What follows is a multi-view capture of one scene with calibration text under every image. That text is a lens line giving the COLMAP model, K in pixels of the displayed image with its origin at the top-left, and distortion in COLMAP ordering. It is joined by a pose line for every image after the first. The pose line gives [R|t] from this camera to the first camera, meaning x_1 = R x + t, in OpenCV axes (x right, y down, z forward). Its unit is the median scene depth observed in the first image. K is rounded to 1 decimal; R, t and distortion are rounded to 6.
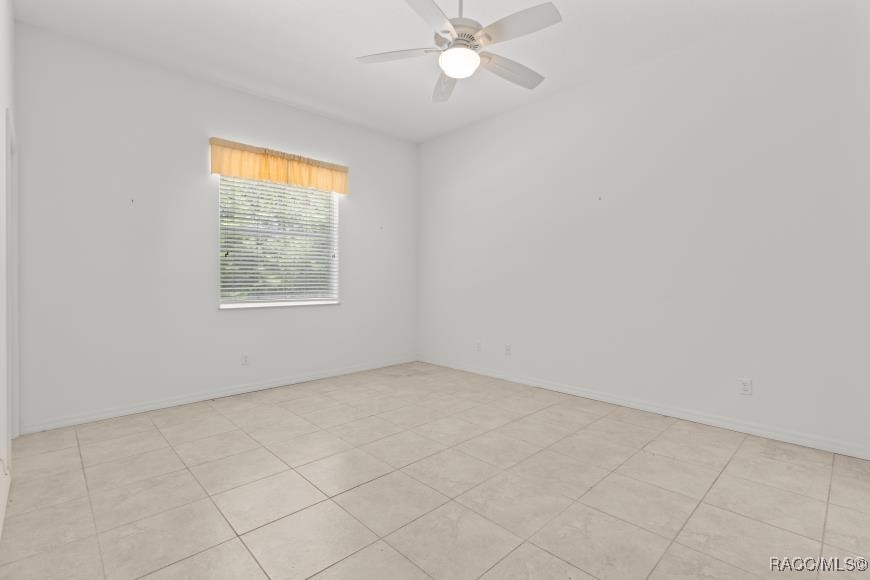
lens RADIAL K [[402.5, 0, 435.0], [0, 402.5, 287.2], [0, 0, 1]] dist [-0.001322, 0.000137]
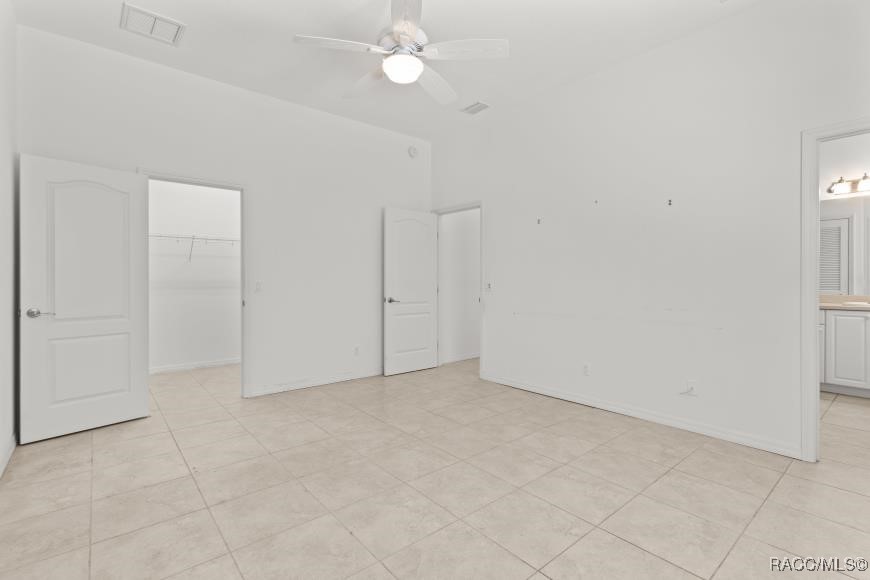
lens RADIAL K [[402.5, 0, 434.9], [0, 402.5, 285.5], [0, 0, 1]] dist [-0.001322, 0.000137]
pose [[-0.997703, -0.001367, 0.067730, -0.081656], [0.000798, 0.999490, 0.031936, -0.040421], [-0.067739, 0.031916, -0.997192, 1.875378]]
